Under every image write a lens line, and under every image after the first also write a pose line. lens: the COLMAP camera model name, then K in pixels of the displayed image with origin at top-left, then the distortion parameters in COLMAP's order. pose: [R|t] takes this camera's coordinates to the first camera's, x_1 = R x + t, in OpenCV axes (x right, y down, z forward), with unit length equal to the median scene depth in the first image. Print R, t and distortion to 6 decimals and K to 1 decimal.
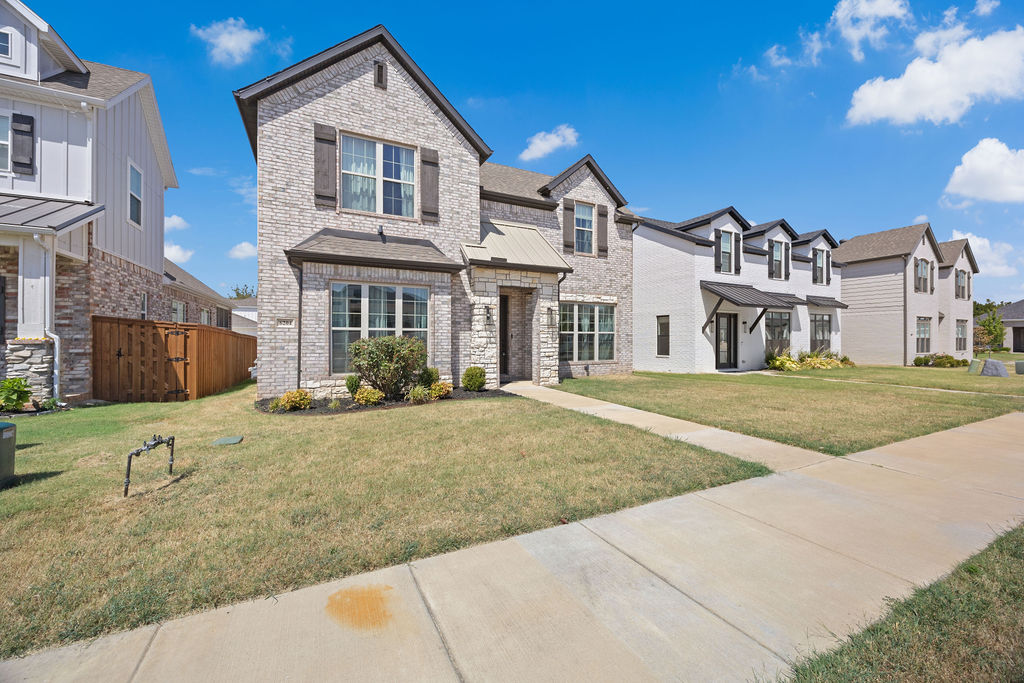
lens RADIAL K [[394.8, 0, 508.2], [0, 394.8, 335.9], [0, 0, 1]] dist [-0.002155, -0.000004]
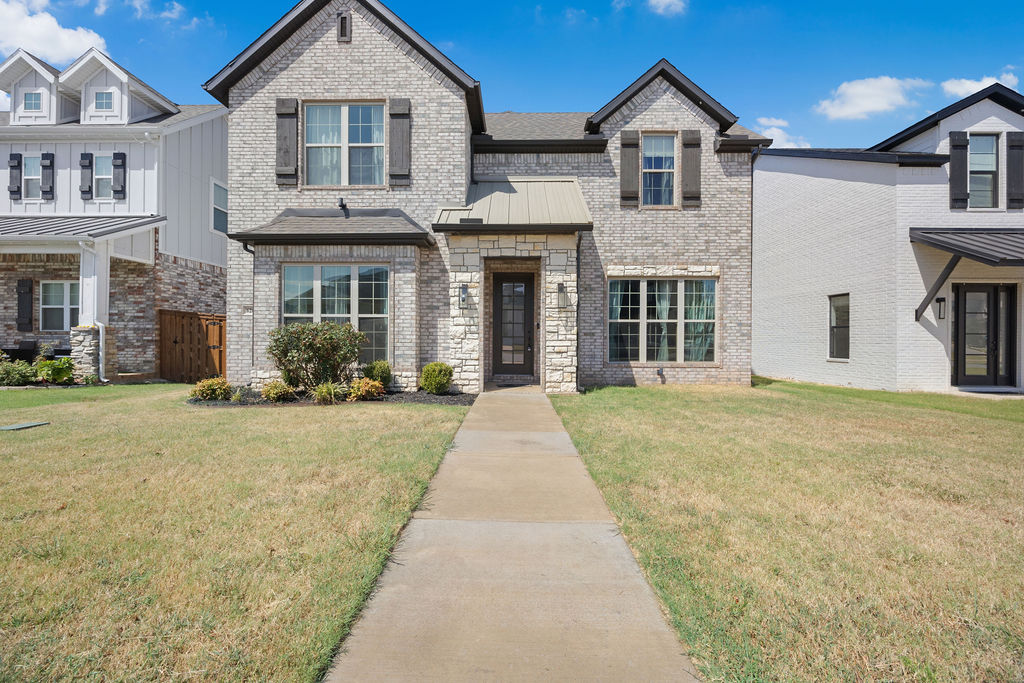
lens RADIAL K [[394.8, 0, 508.2], [0, 394.8, 335.9], [0, 0, 1]] dist [-0.002155, -0.000004]
pose [[0.884429, 0.001163, -0.466673, 0.377716], [-0.001186, 0.999999, 0.000244, 0.024065], [0.466673, 0.000338, 0.884430, 0.360076]]
